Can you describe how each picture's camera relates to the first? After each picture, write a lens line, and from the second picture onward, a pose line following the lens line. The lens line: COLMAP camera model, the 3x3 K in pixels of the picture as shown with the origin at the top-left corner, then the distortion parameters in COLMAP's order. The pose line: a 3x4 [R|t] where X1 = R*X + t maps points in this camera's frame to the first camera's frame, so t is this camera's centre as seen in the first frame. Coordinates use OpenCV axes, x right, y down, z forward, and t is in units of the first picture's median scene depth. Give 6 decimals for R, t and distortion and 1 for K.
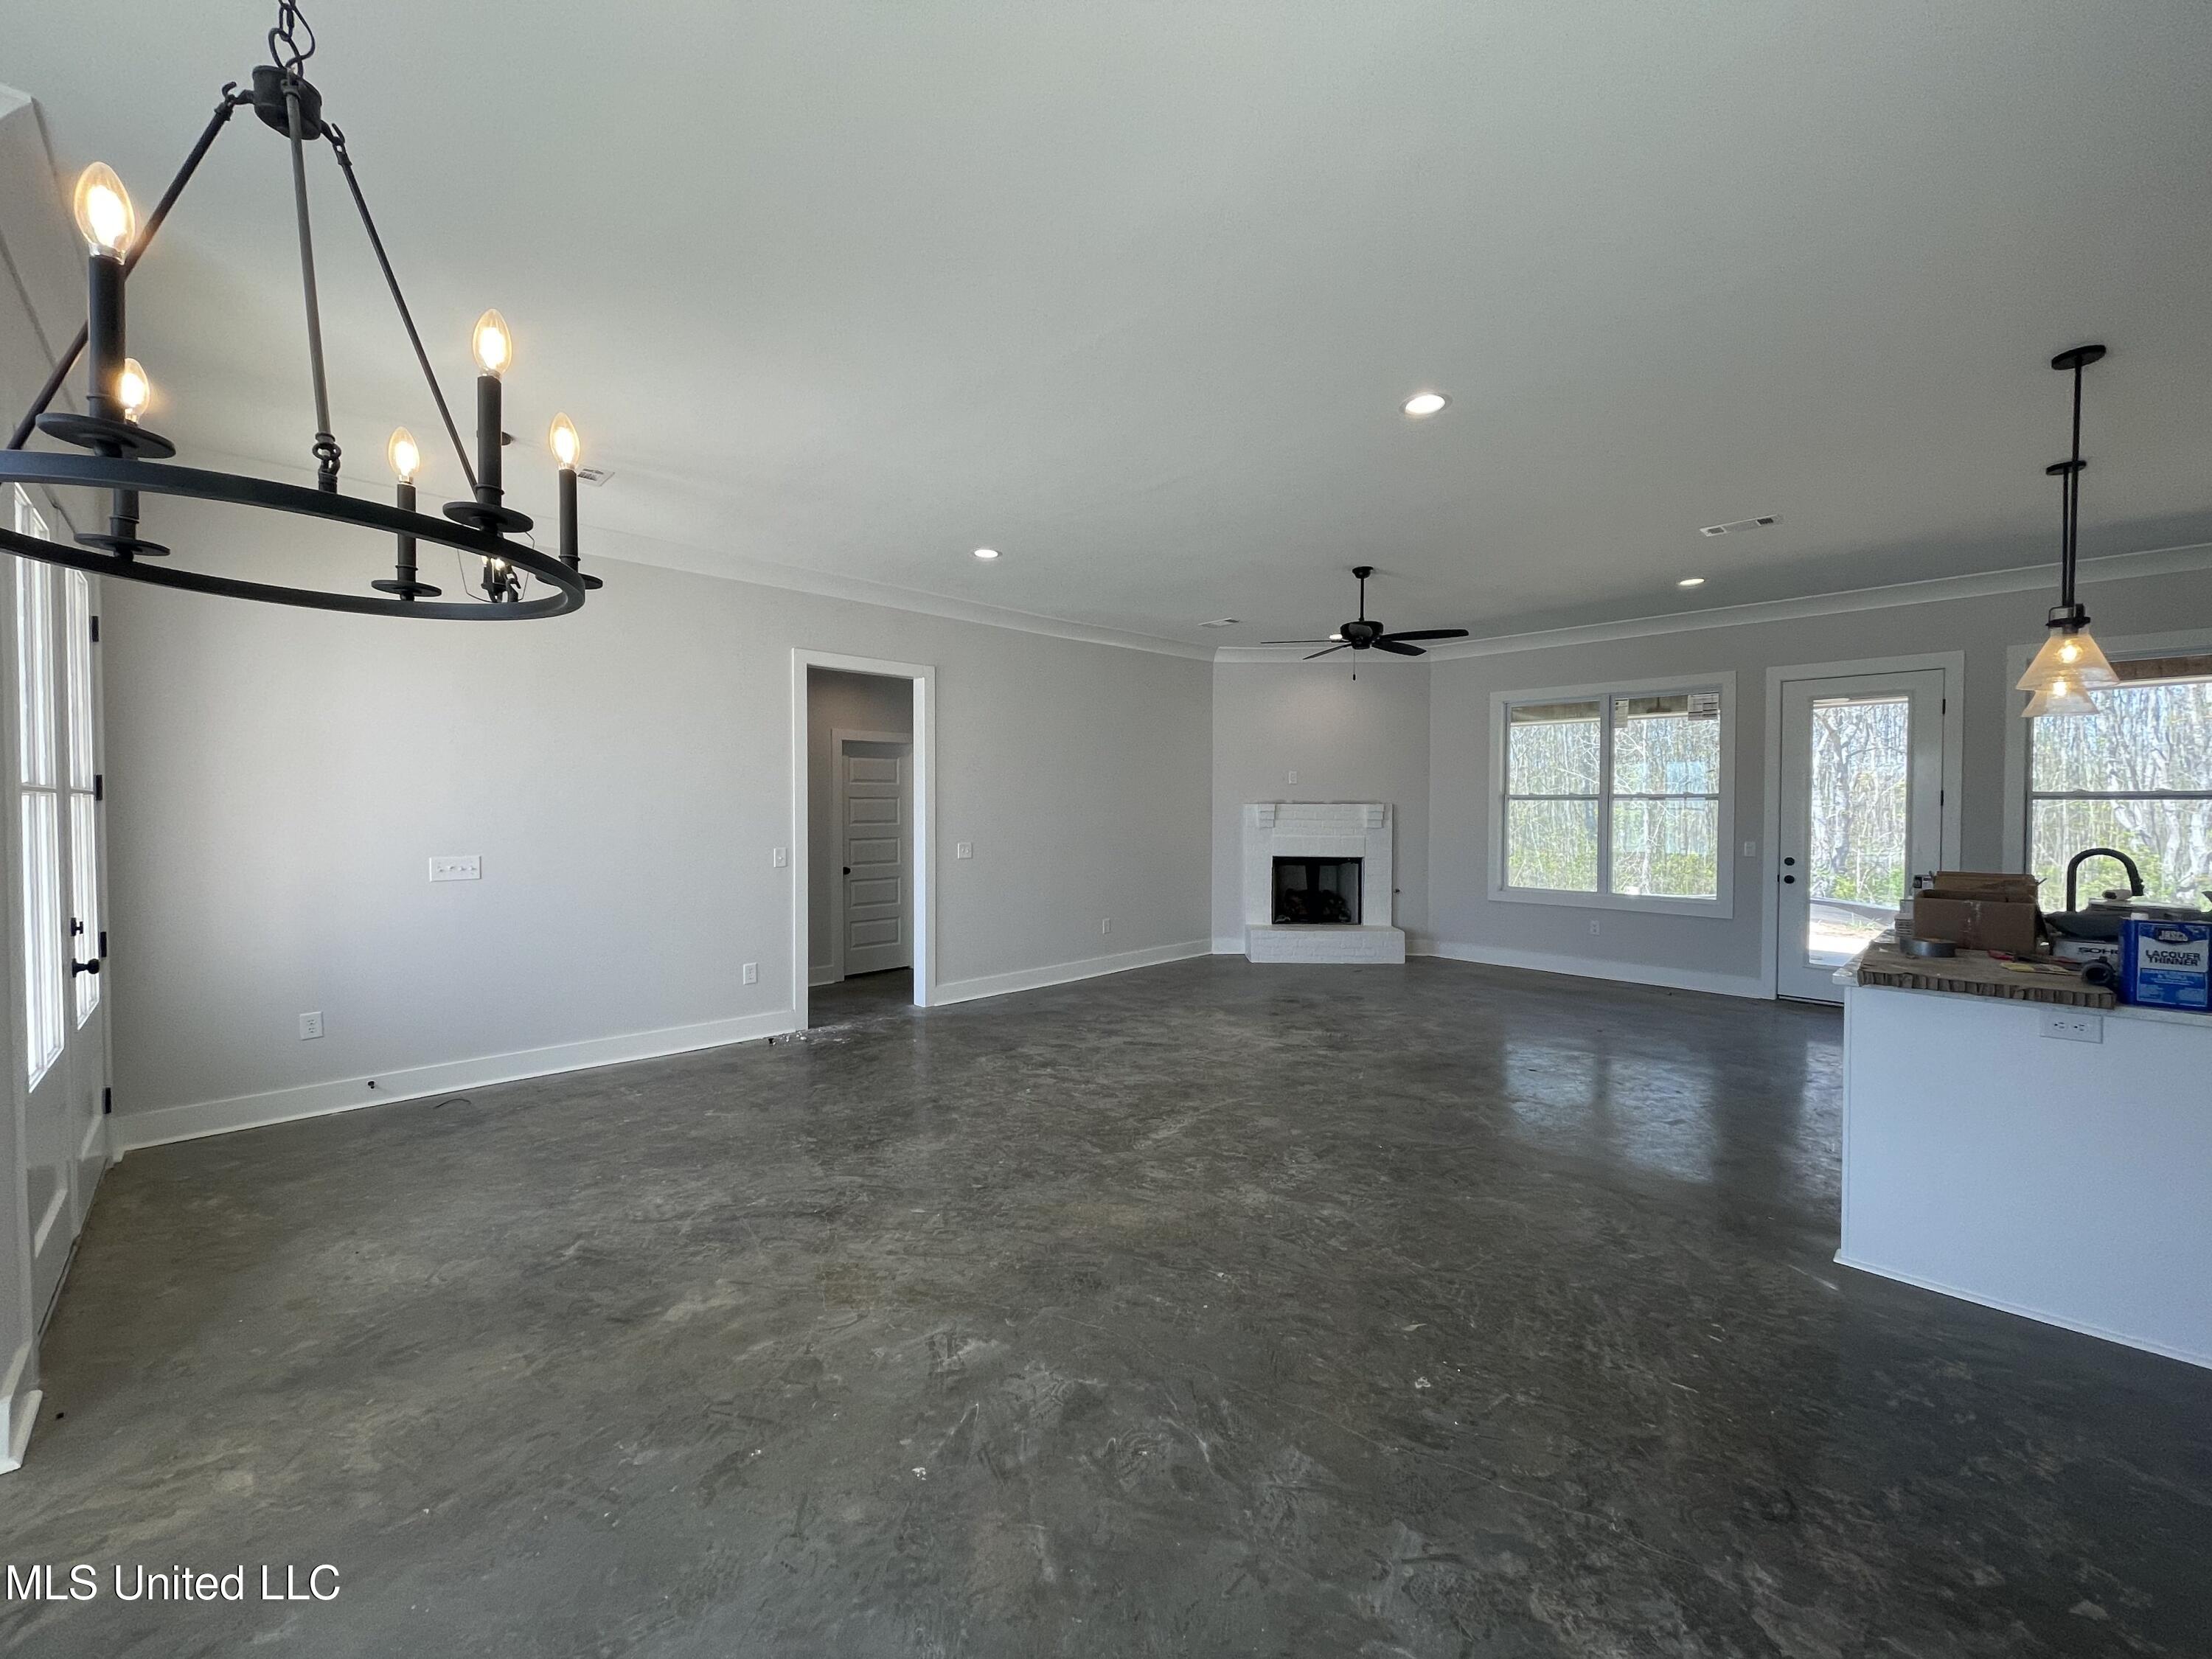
lens RADIAL K [[894.5, 0, 1109.8], [0, 894.5, 822.8], [0, 0, 1]] dist [0.000667, 0.000009]
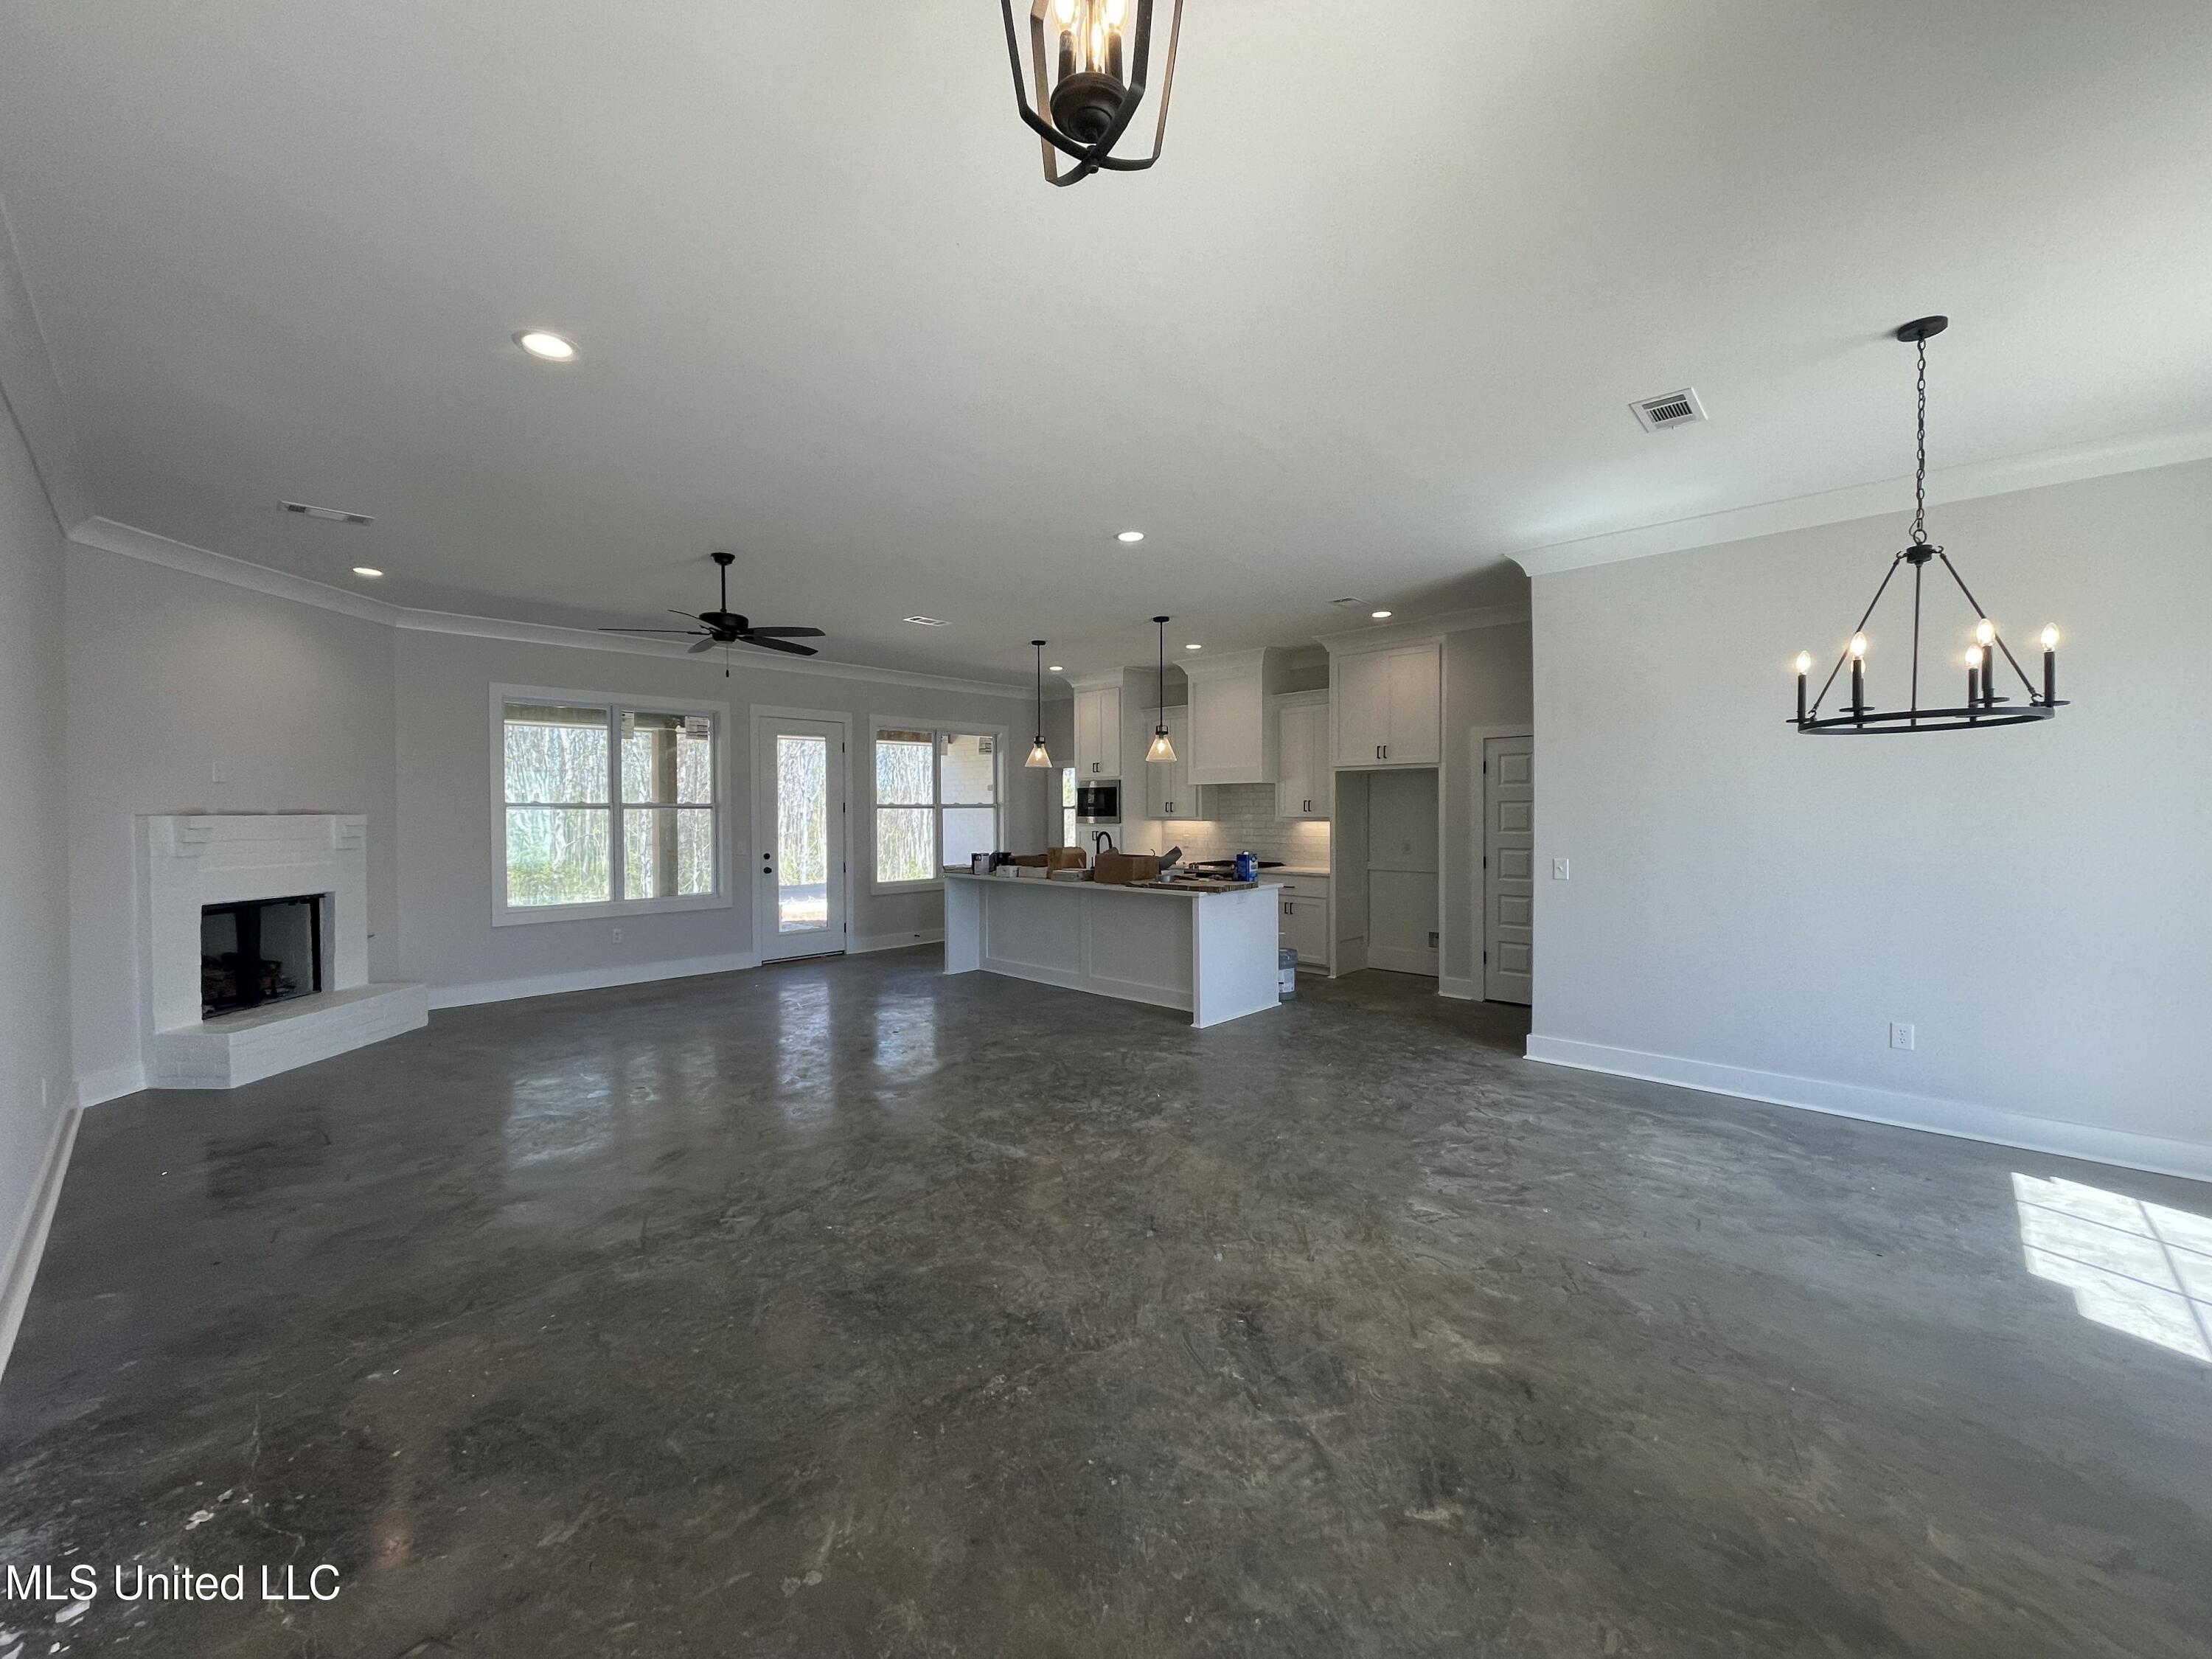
lens RADIAL K [[894.5, 0, 1109.8], [0, 894.5, 822.8], [0, 0, 1]] dist [0.000667, 0.000009]
pose [[-0.047747, -0.015625, 0.998737, -0.993003], [0.023984, 0.999571, 0.016785, -0.027001], [-0.998571, 0.024756, -0.047352, 1.015227]]
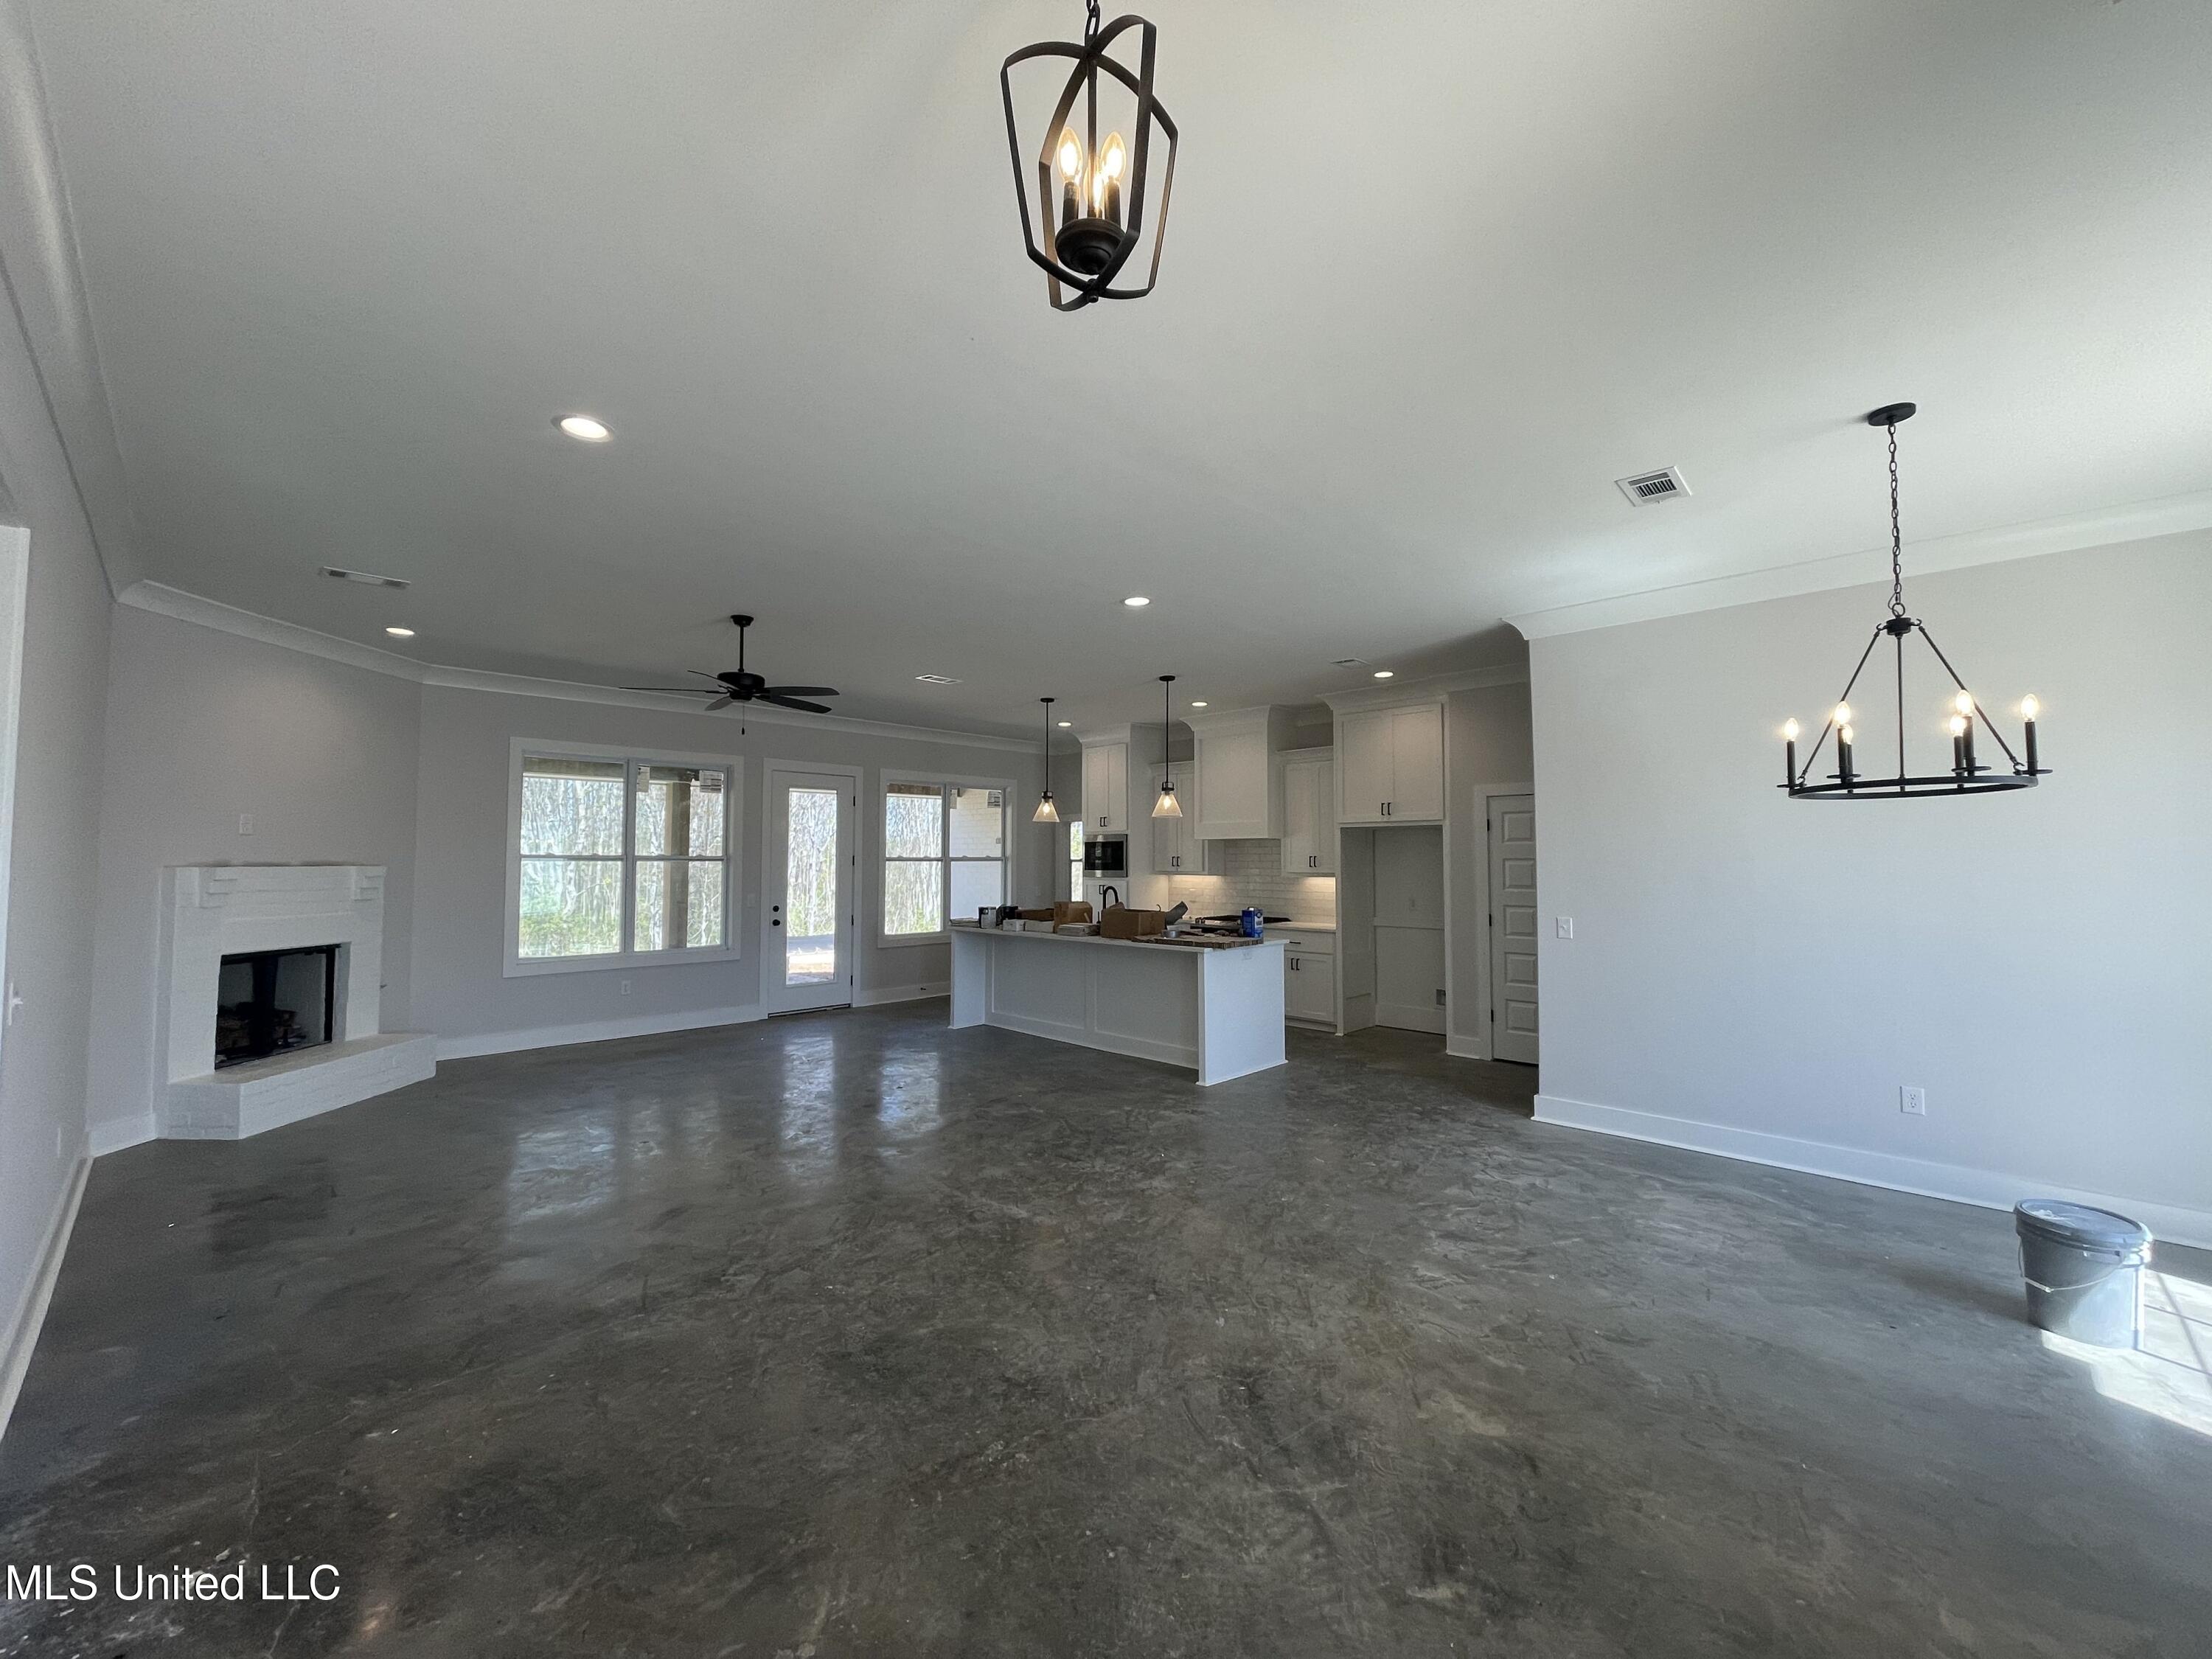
lens RADIAL K [[895.5, 0, 1108.7], [0, 895.5, 821.5], [0, 0, 1]] dist [0.000683, -0.000277]
pose [[-0.037086, 0.042910, 0.998390, -1.013364], [0.018692, 0.998933, -0.042239, -0.034865], [-0.999137, 0.017096, -0.037848, 1.011220]]
